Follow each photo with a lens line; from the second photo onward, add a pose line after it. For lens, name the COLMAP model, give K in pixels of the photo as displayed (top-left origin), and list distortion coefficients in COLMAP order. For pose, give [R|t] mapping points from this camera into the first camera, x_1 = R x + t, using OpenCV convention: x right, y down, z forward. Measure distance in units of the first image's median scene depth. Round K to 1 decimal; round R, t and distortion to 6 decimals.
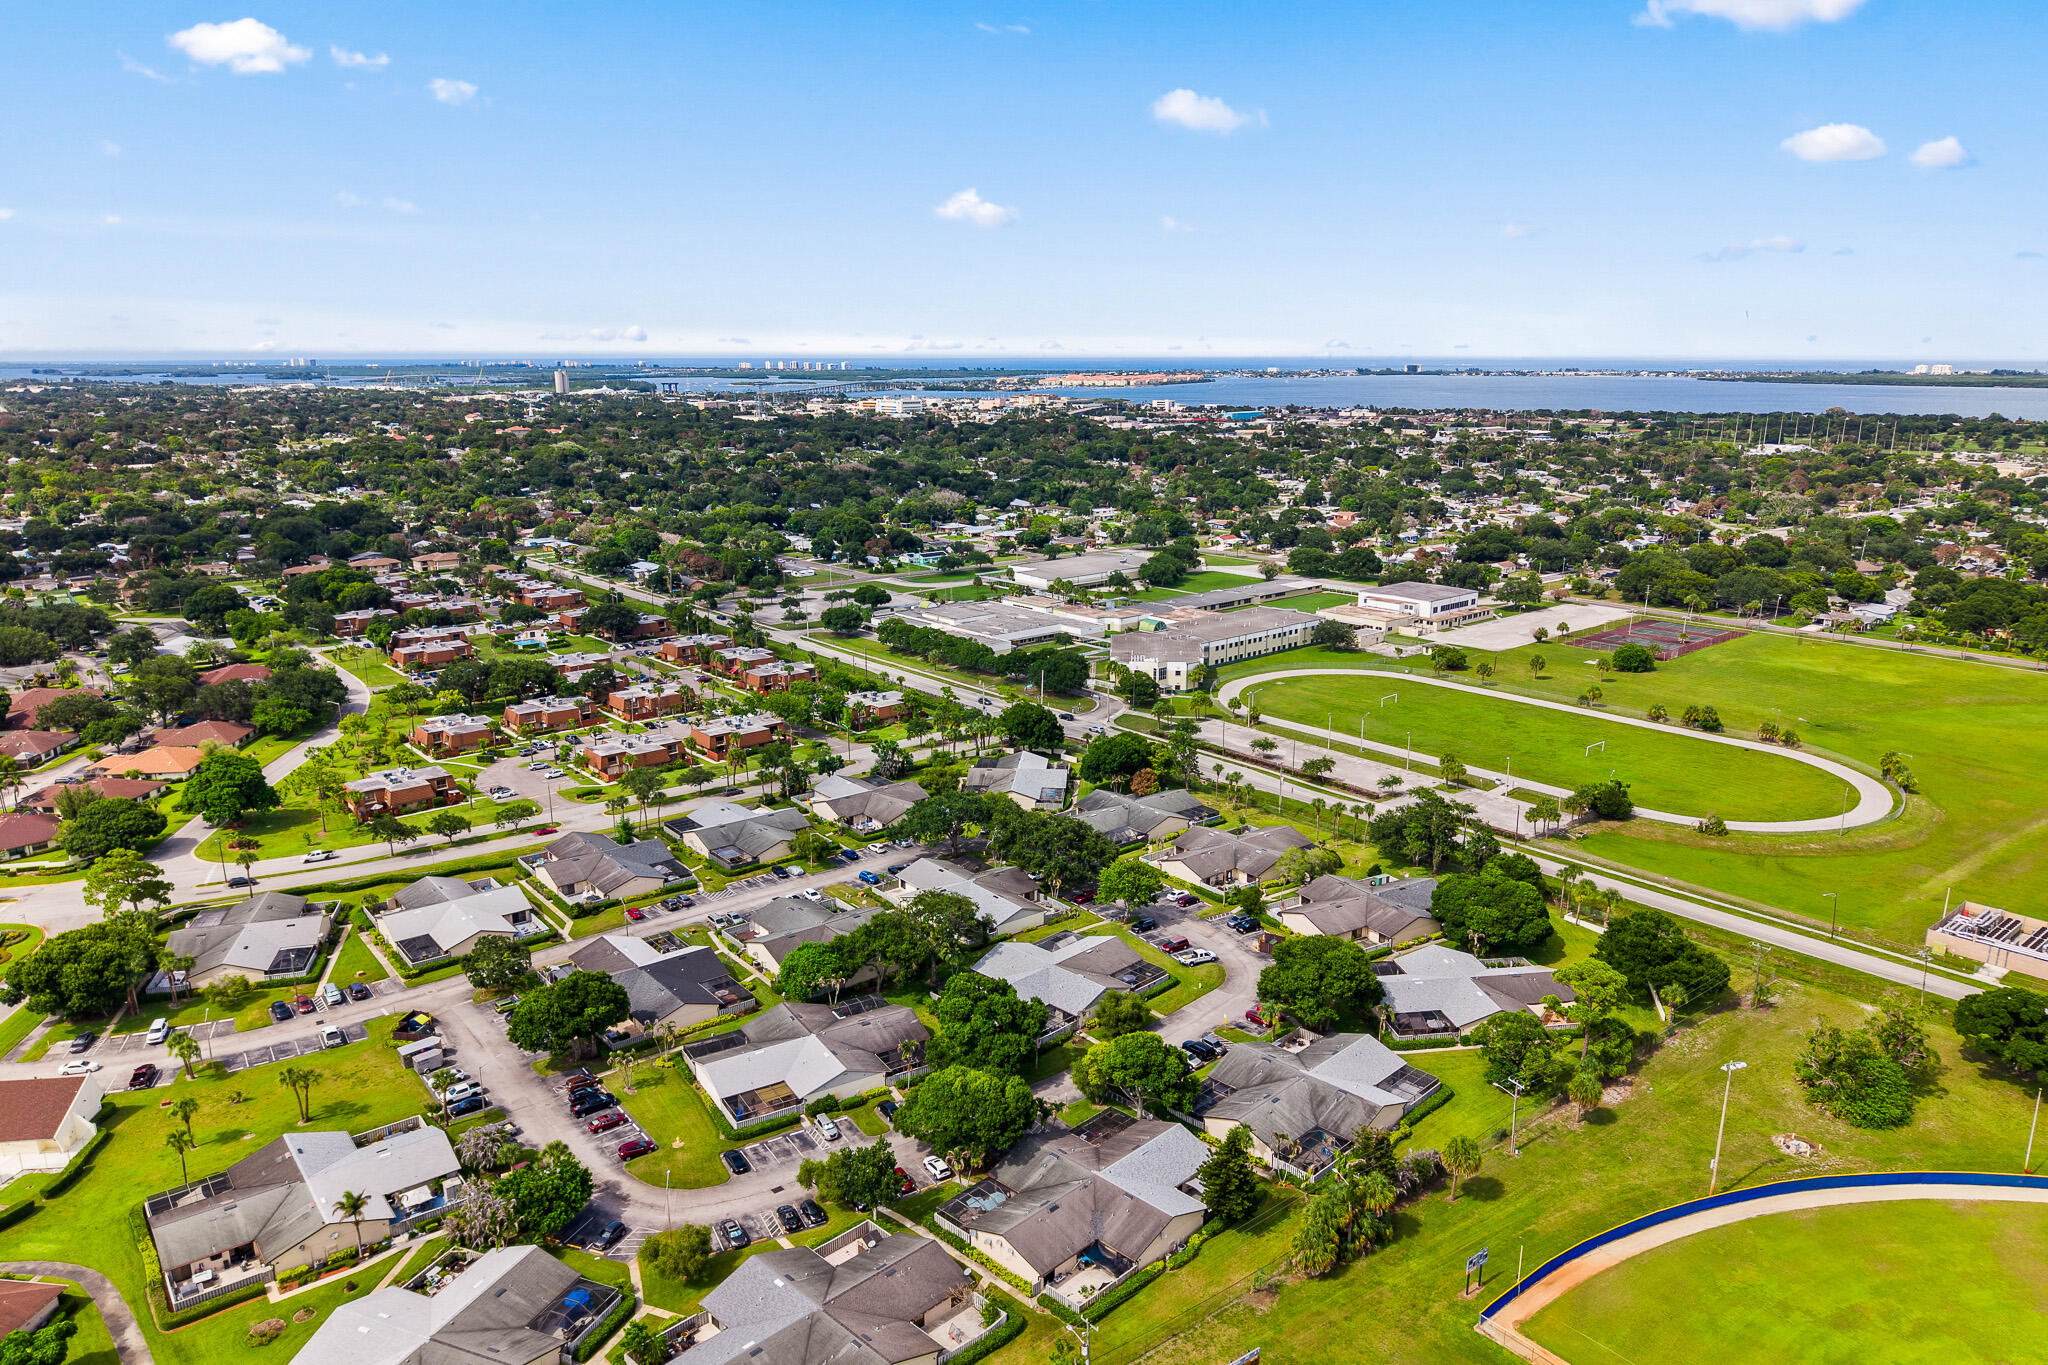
lens RADIAL K [[1368.6, 0, 1022.5], [0, 1368.6, 683.0], [0, 0, 1]] dist [0.000274, -0.005457]
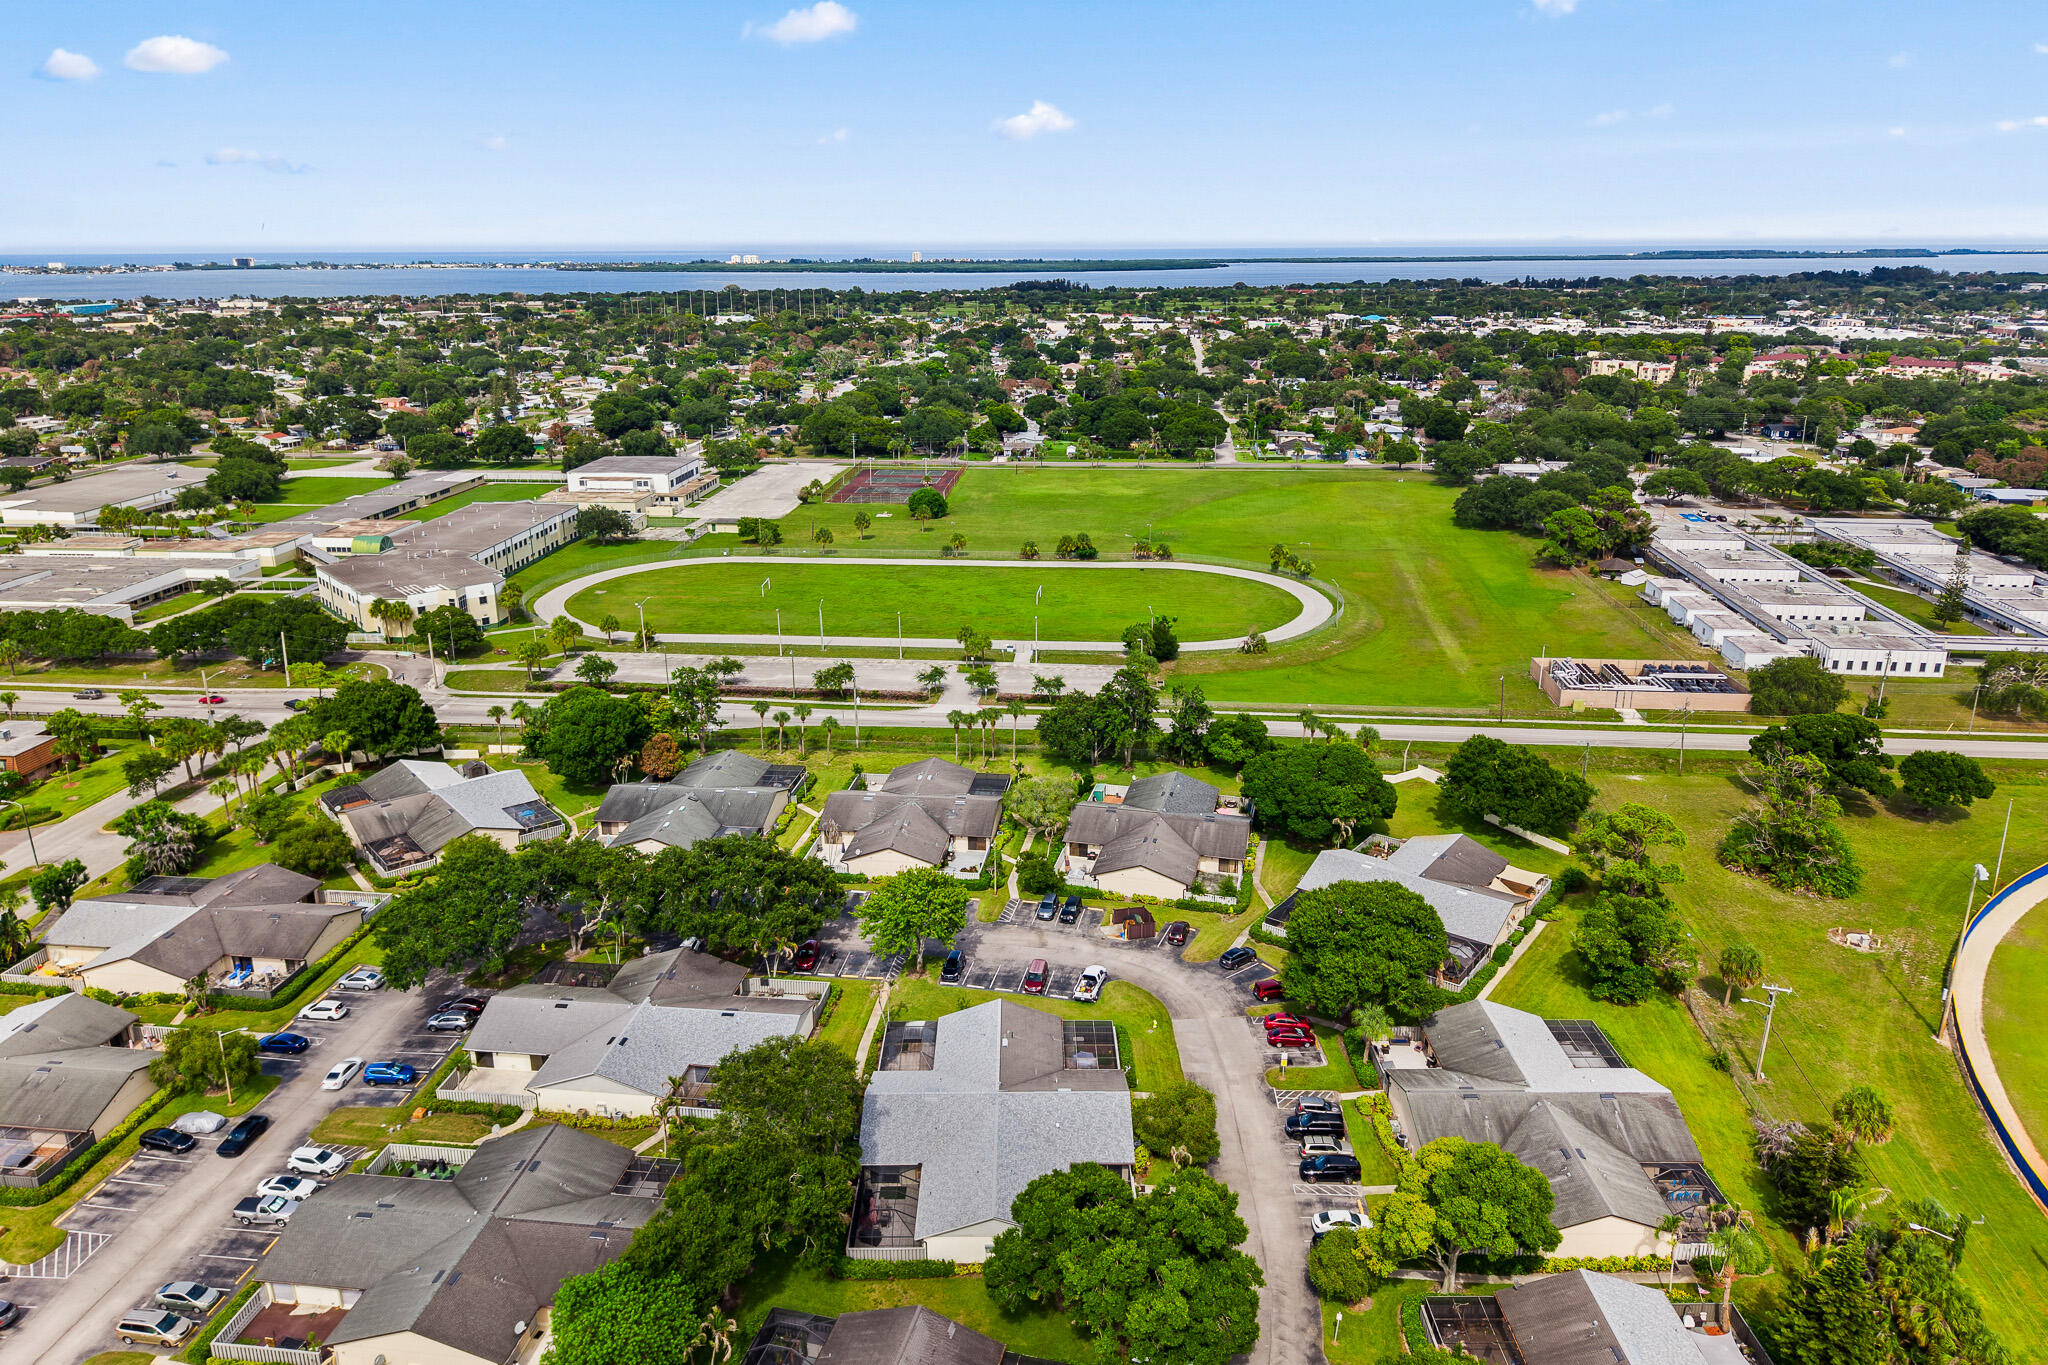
lens RADIAL K [[1368.6, 0, 1024.8], [0, 1368.6, 681.1], [0, 0, 1]] dist [0.000274, -0.005457]
pose [[0.711058, -0.211621, 0.670532, -0.142968], [0.164267, 0.977241, 0.134223, -0.013378], [-0.683676, 0.014706, 0.729637, 0.278994]]
